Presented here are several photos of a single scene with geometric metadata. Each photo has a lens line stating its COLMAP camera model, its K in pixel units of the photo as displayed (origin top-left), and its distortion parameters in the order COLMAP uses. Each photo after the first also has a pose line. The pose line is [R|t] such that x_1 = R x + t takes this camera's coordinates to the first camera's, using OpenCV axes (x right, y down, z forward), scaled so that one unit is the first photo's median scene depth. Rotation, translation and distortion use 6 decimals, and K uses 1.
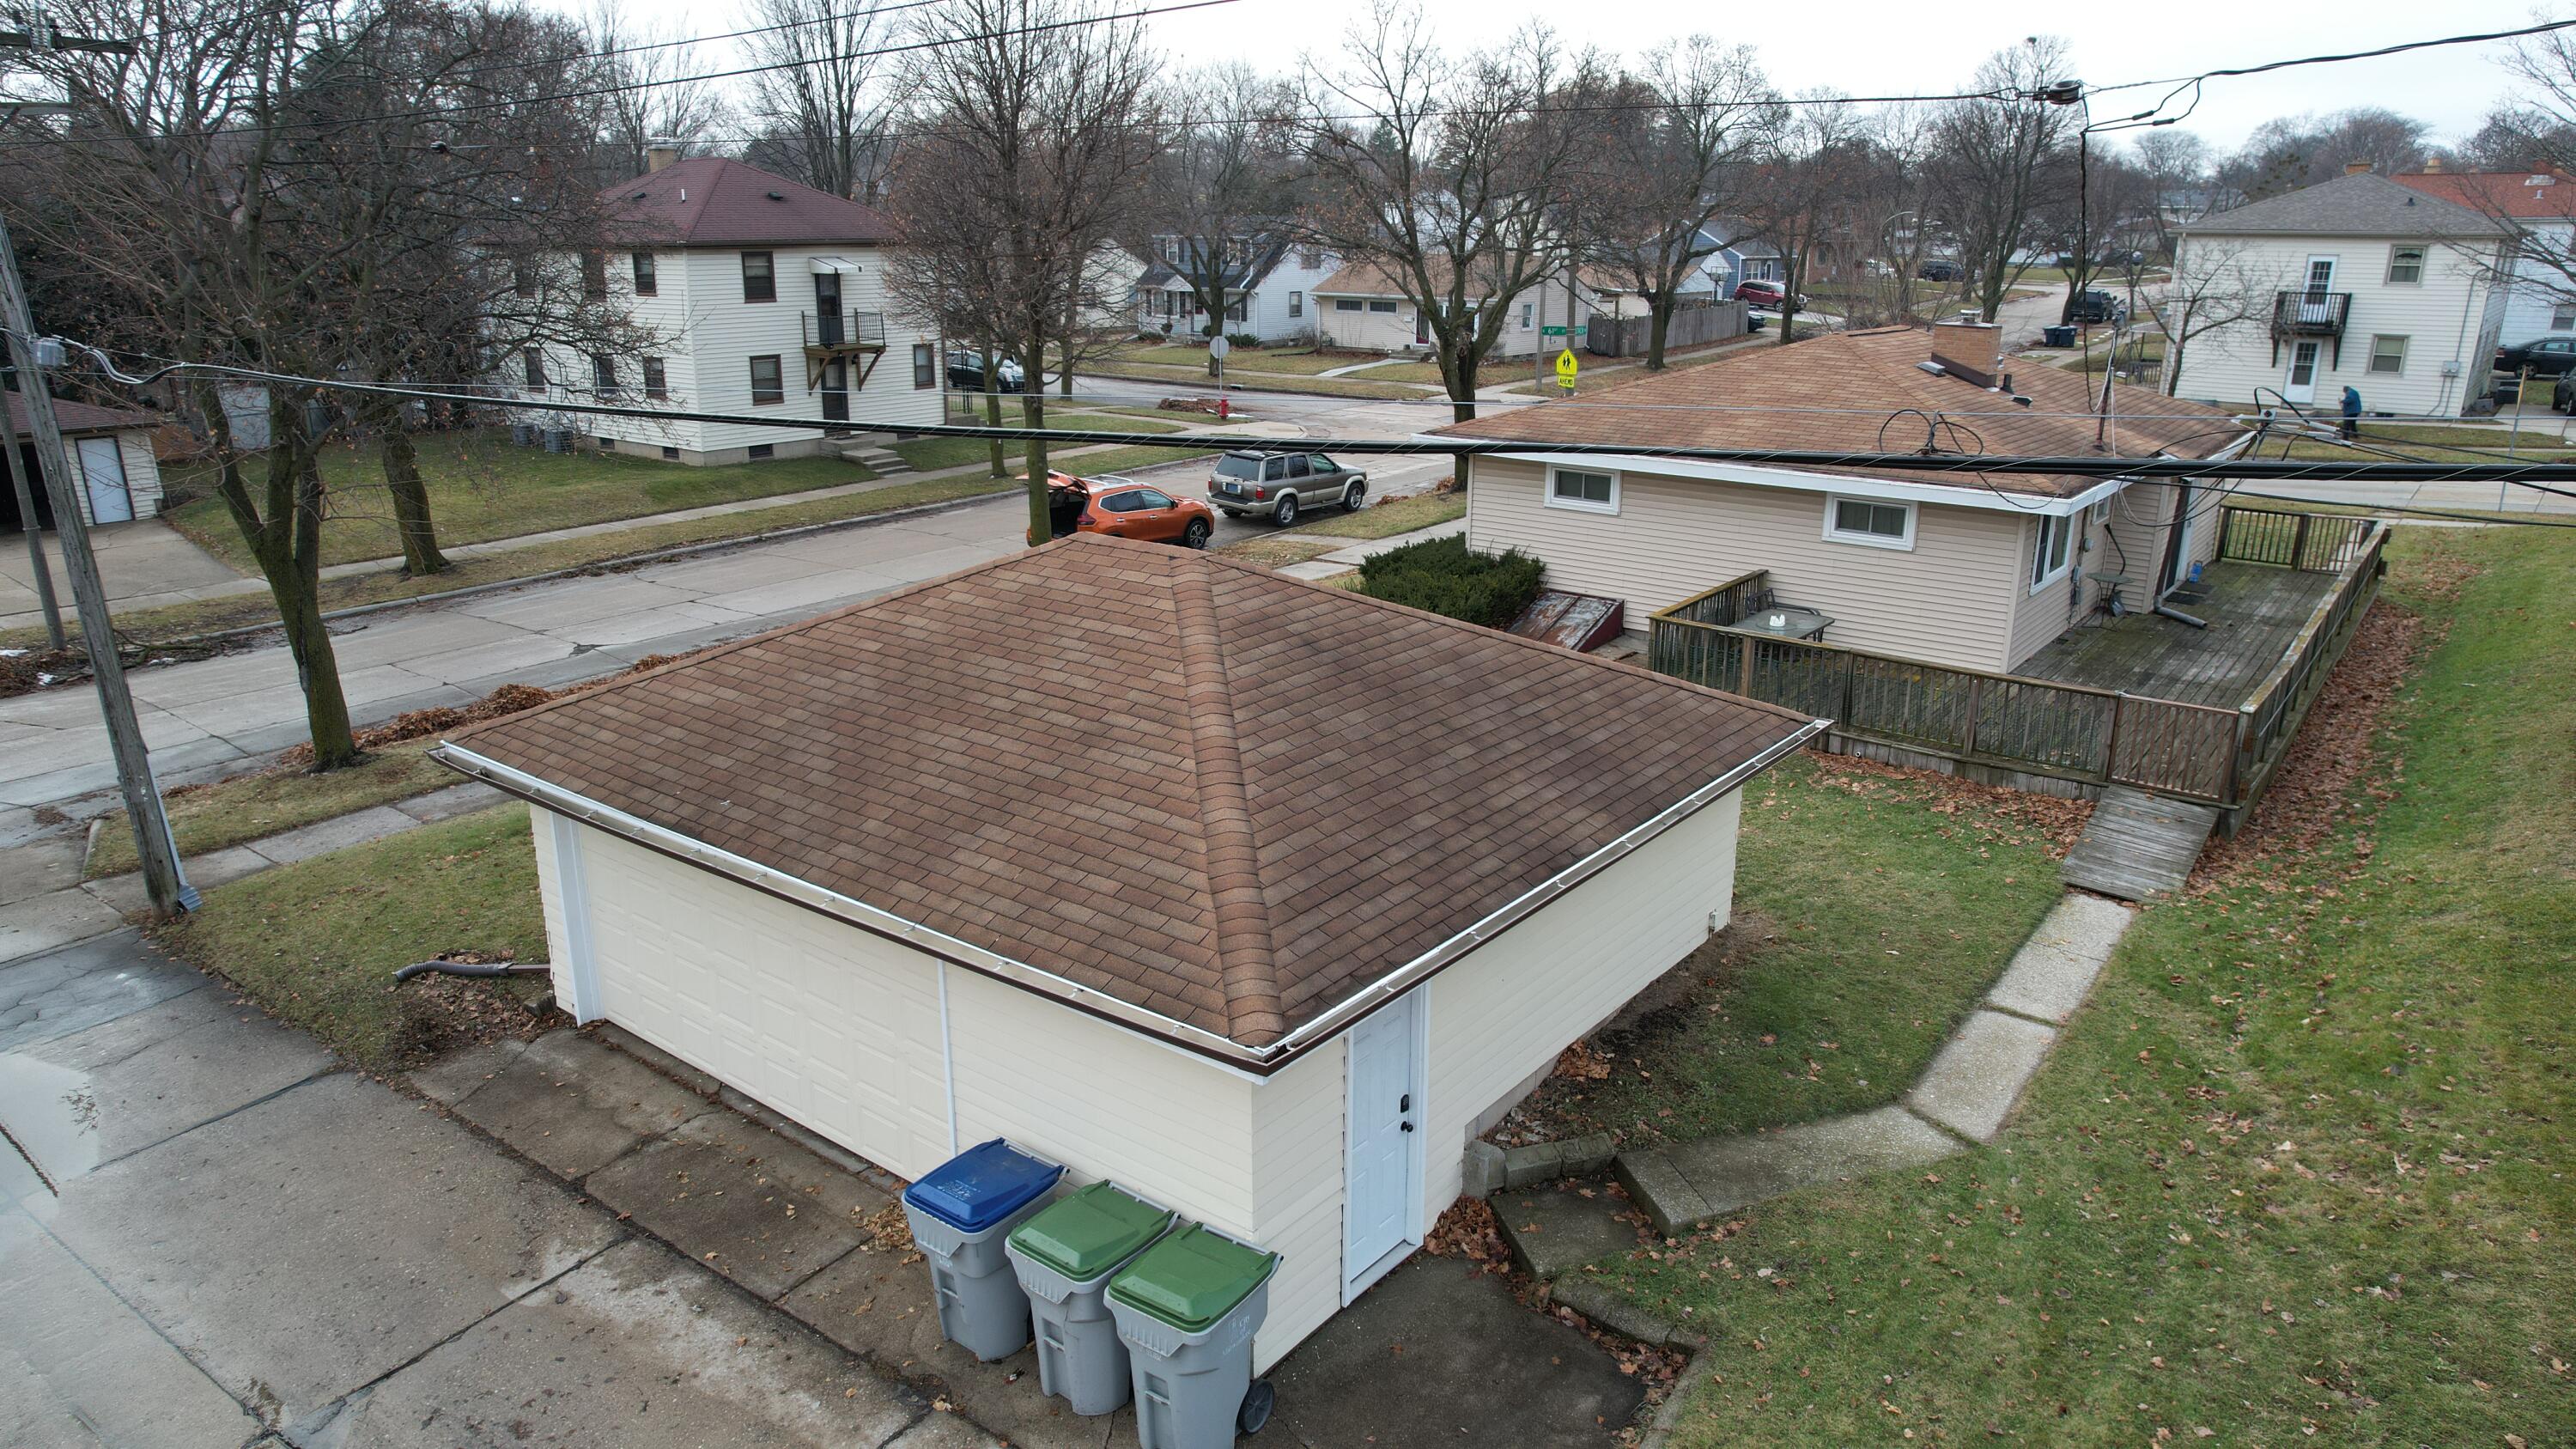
lens RADIAL K [[1637.7, 0, 1290.3], [0, 1637.7, 735.3], [0, 0, 1]] dist [-0.063599, 0.059893]
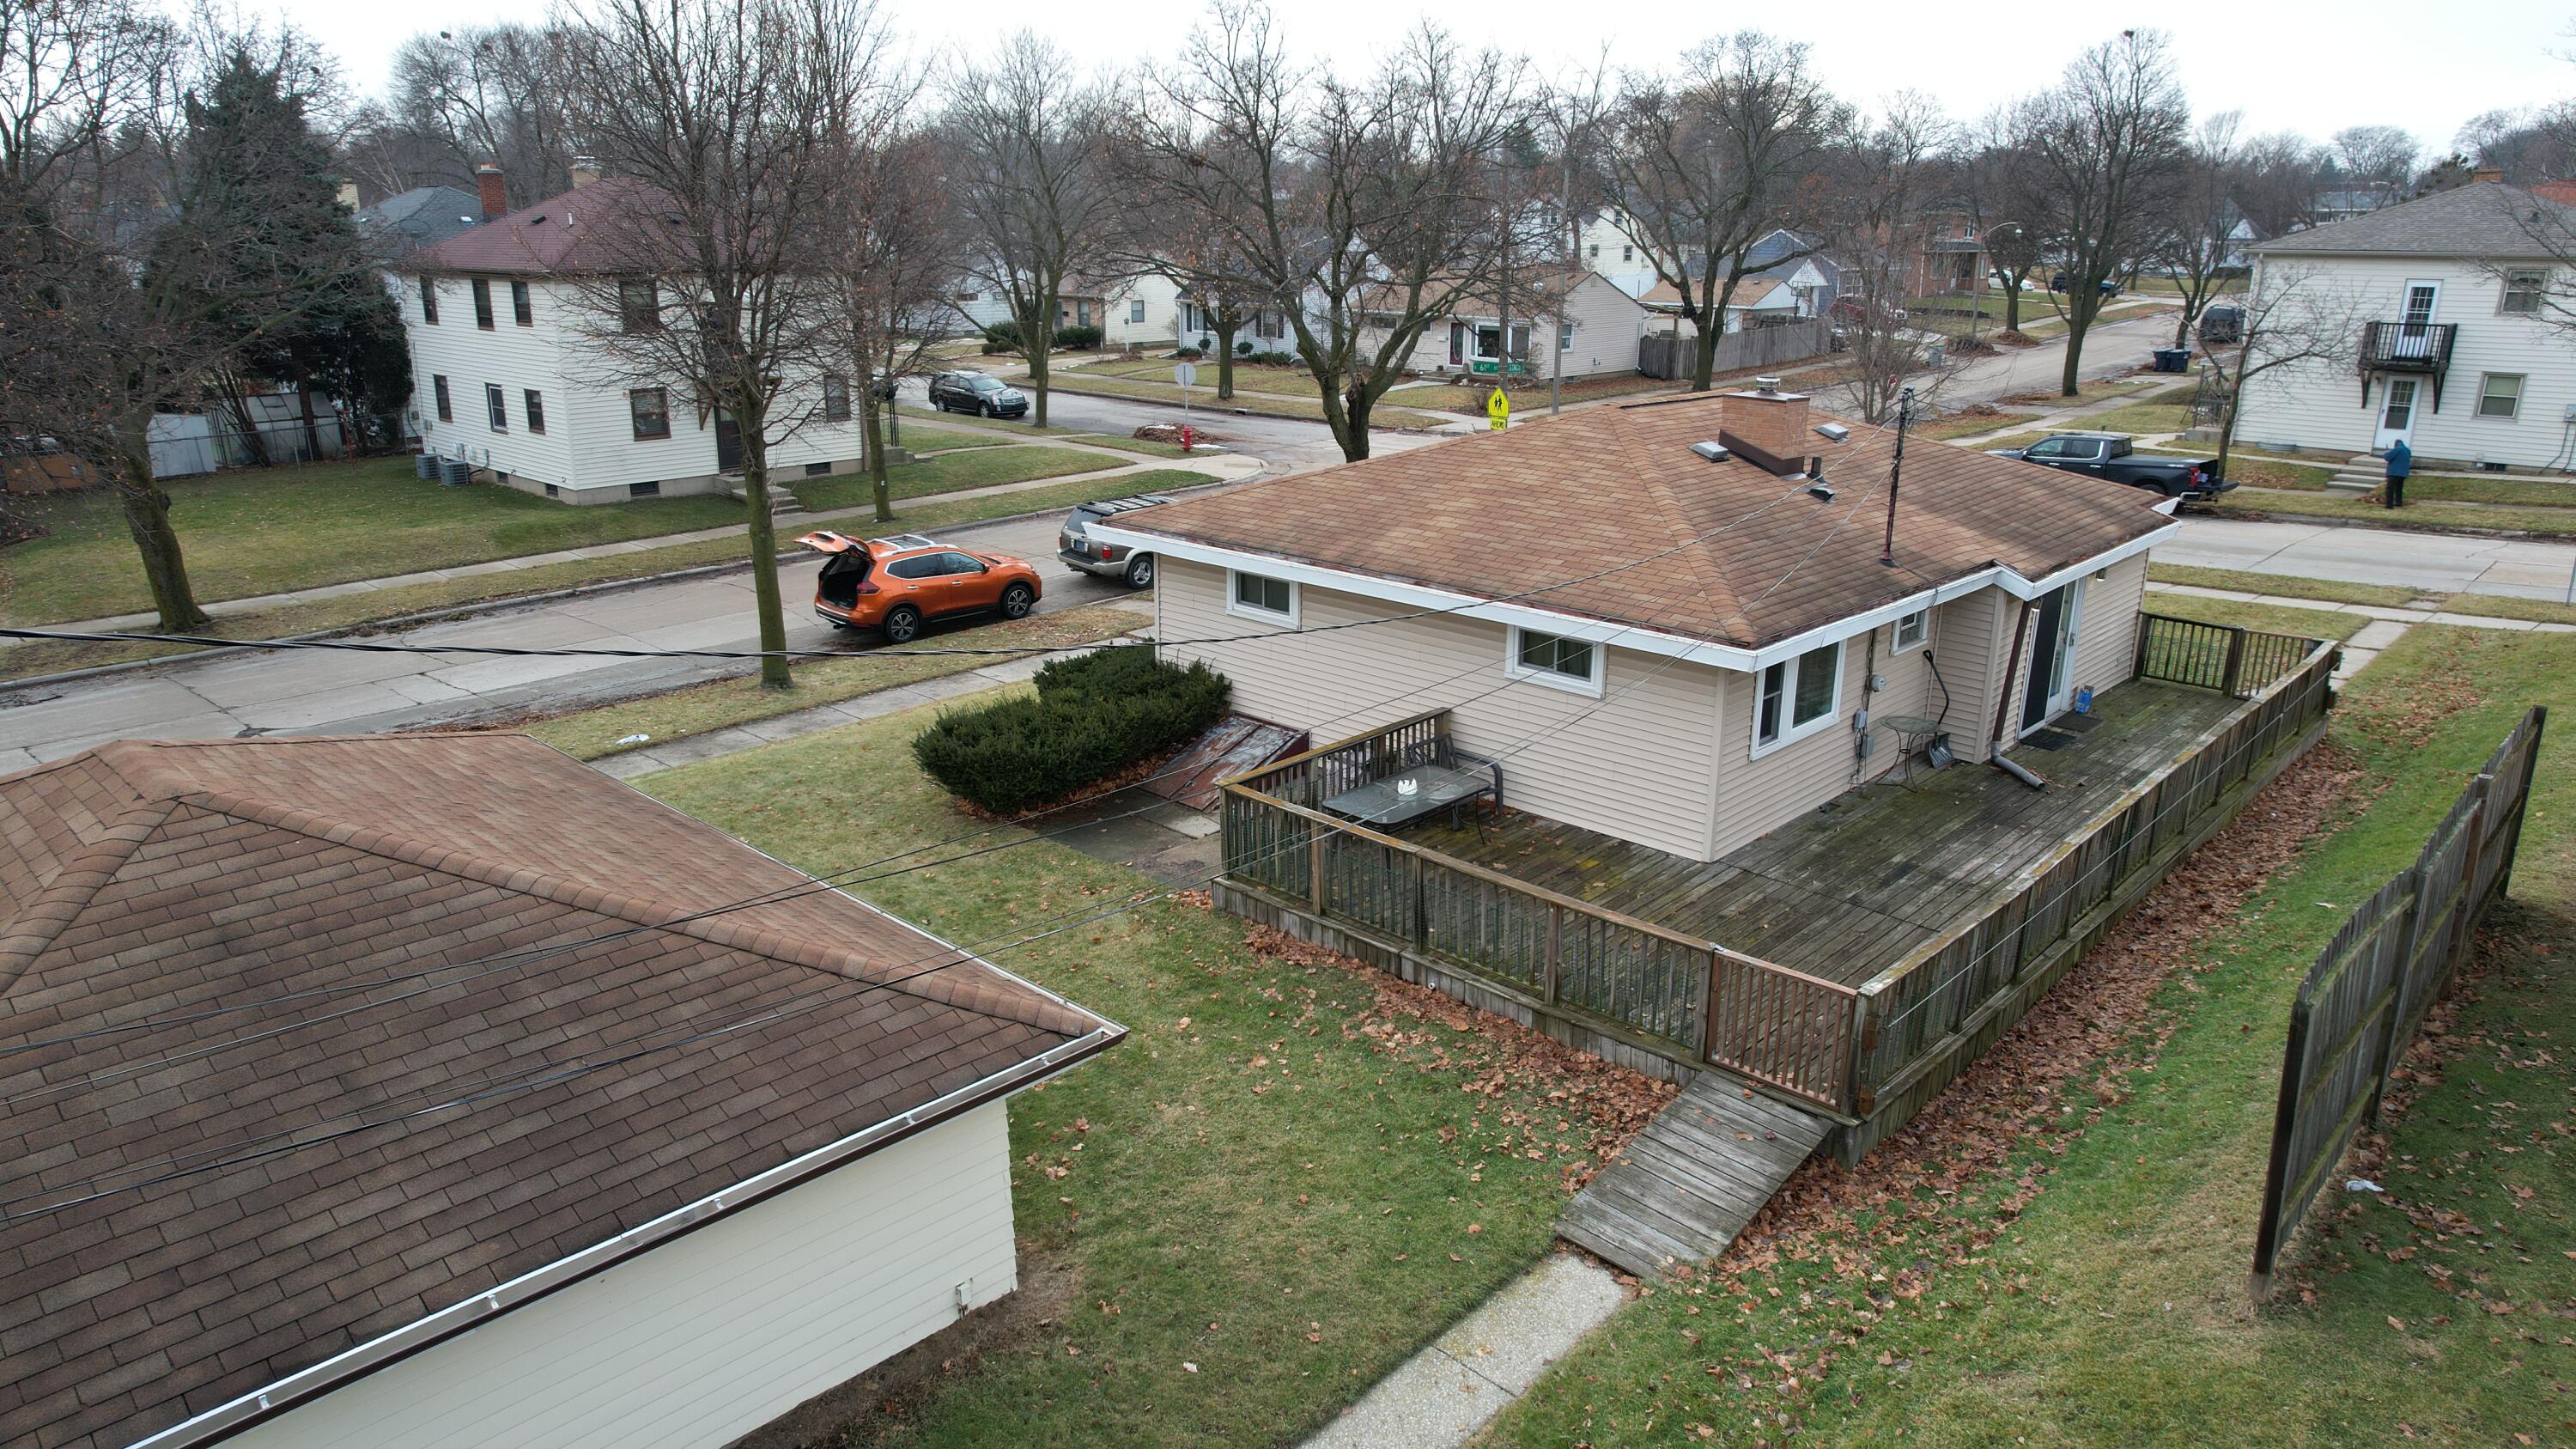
lens RADIAL K [[1637.7, 0, 1290.3], [0, 1637.7, 735.3], [0, 0, 1]] dist [-0.063599, 0.059893]
pose [[0.994797, 0.028752, -0.097740, 0.212298], [-0.028746, 0.999586, 0.001467, -0.063078], [0.097741, 0.001350, 0.995211, 0.137801]]
